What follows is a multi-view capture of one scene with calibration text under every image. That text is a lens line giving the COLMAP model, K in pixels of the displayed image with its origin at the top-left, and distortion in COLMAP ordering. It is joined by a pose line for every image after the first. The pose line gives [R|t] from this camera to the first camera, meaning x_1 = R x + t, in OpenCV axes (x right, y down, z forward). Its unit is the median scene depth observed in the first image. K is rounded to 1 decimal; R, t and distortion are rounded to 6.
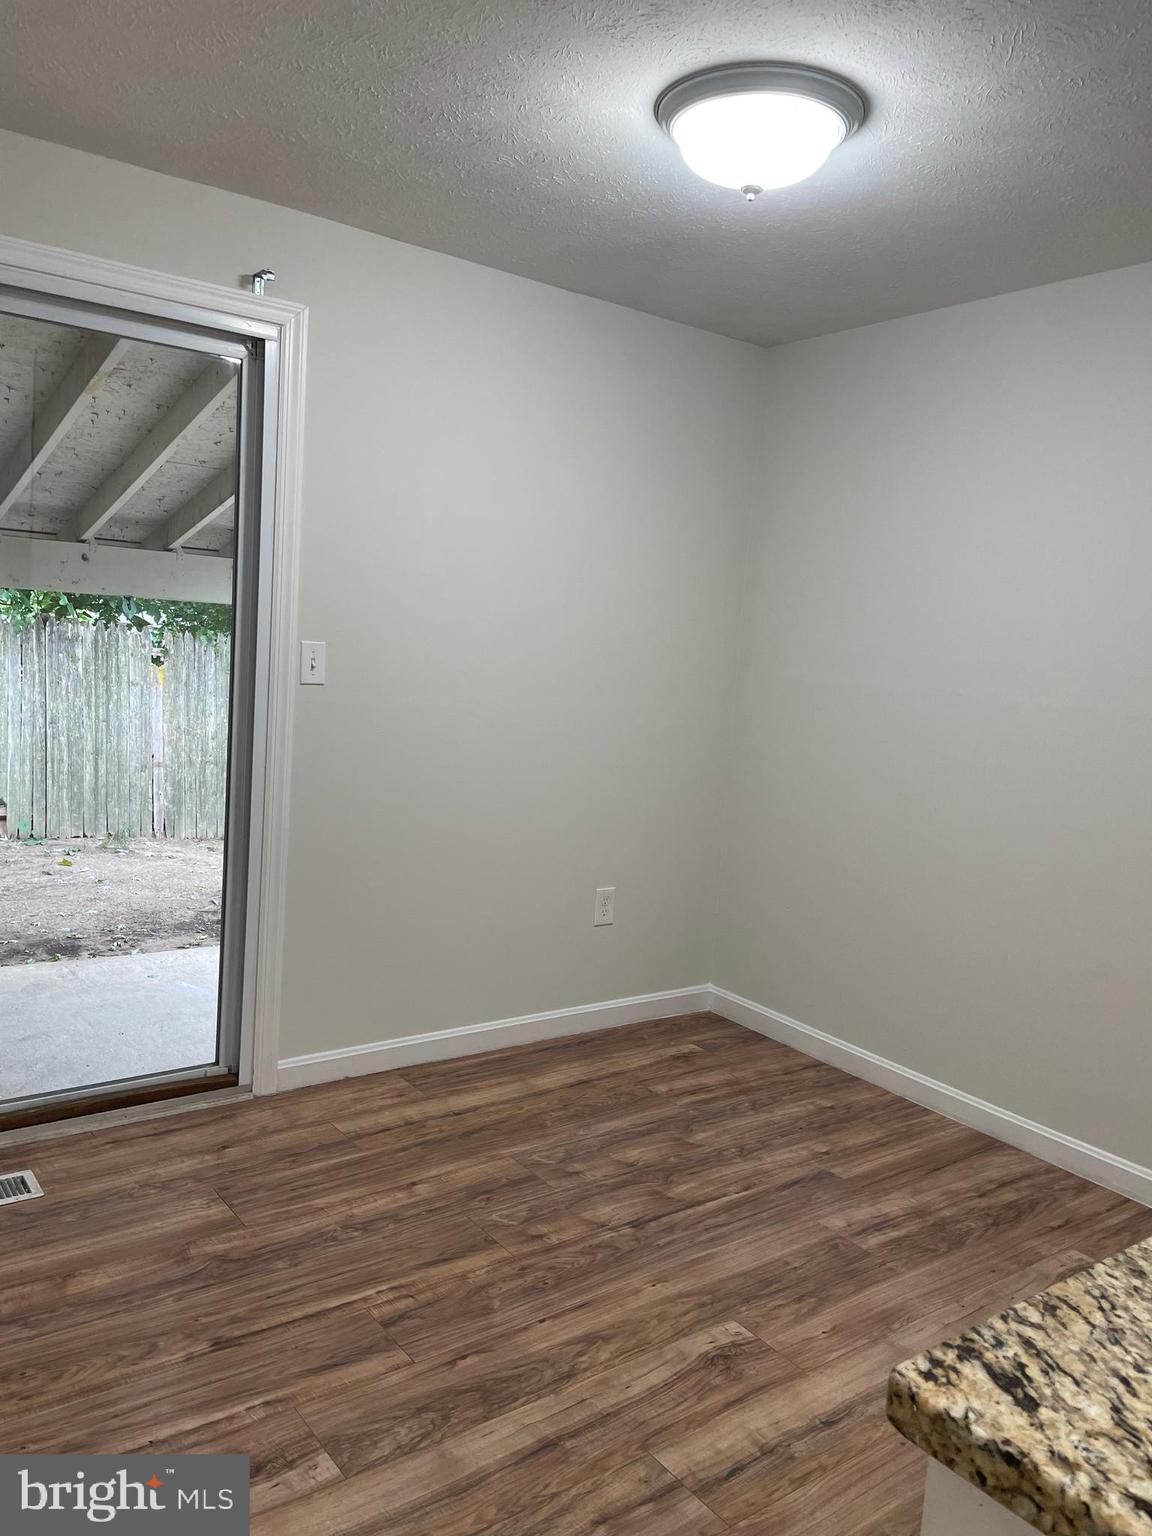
lens RADIAL K [[1150.0, 0, 576.0], [0, 1150.0, 768.0], [0, 0, 1]] dist [0.076377, -0.119511]
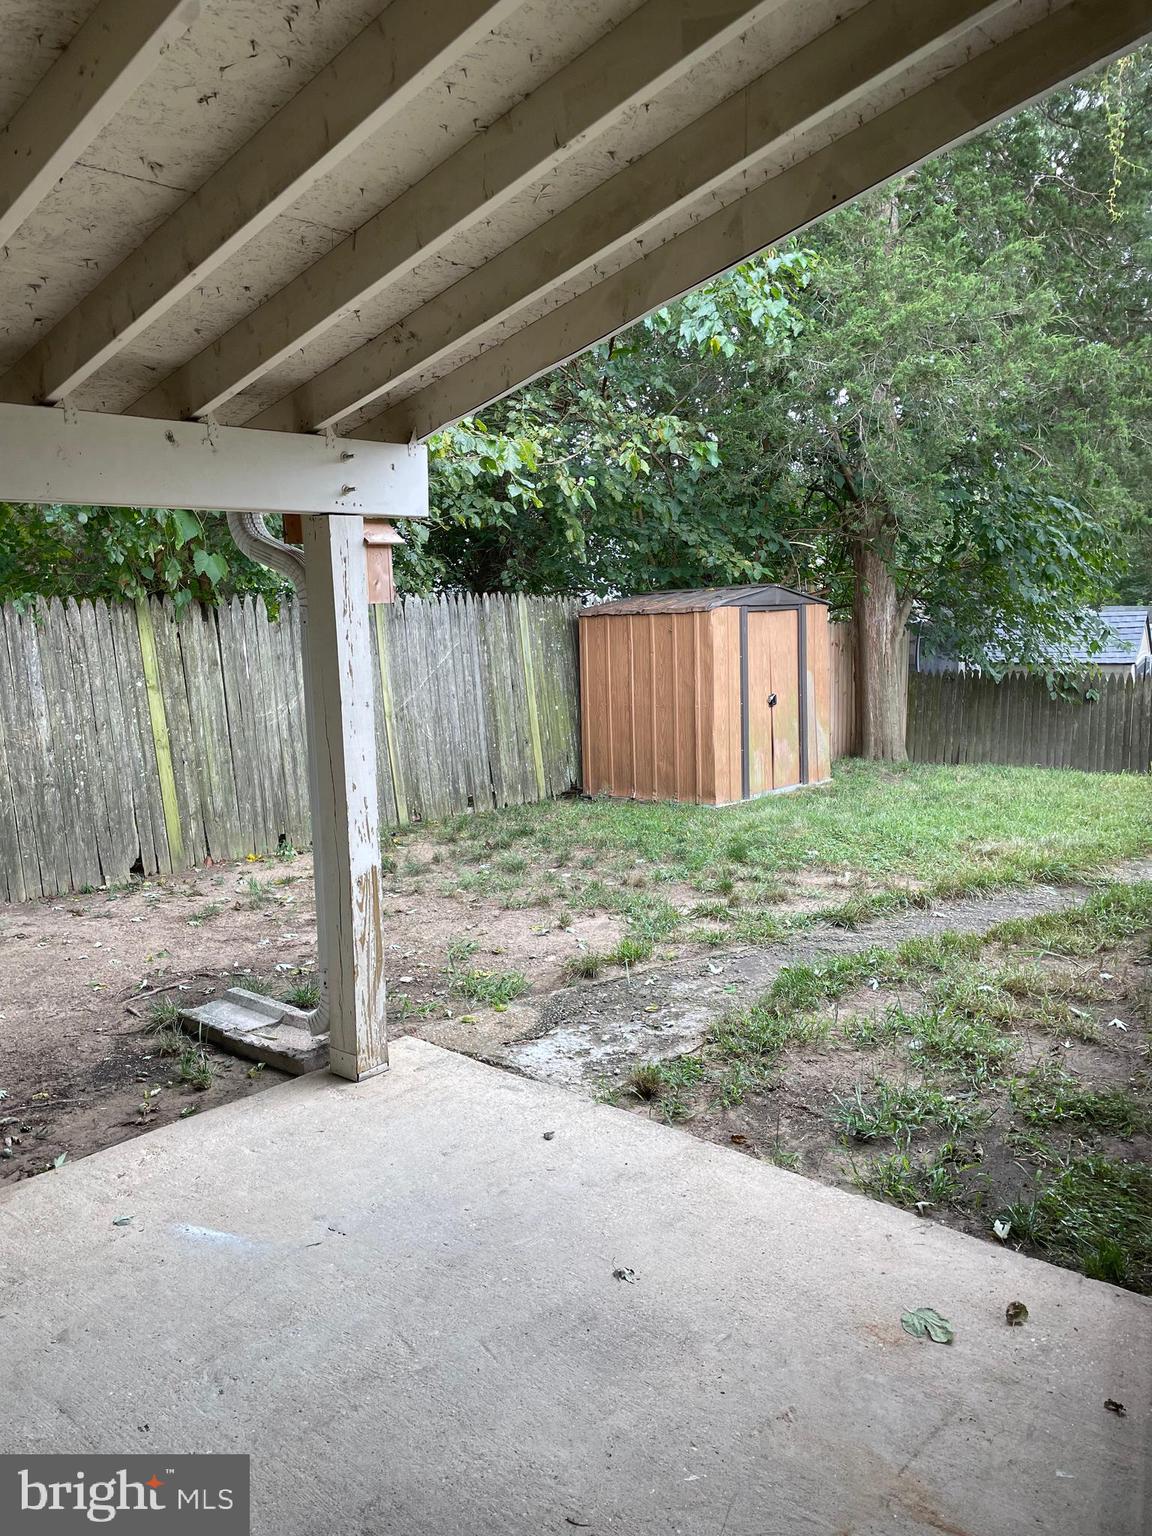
lens RADIAL K [[1150.0, 0, 576.0], [0, 1150.0, 768.0], [0, 0, 1]] dist [0.076377, -0.119511]
pose [[0.974567, -0.118798, 0.190018, -0.163347], [0.110083, 0.992354, 0.055818, -0.021895], [-0.195197, -0.033481, 0.980193, 0.304497]]
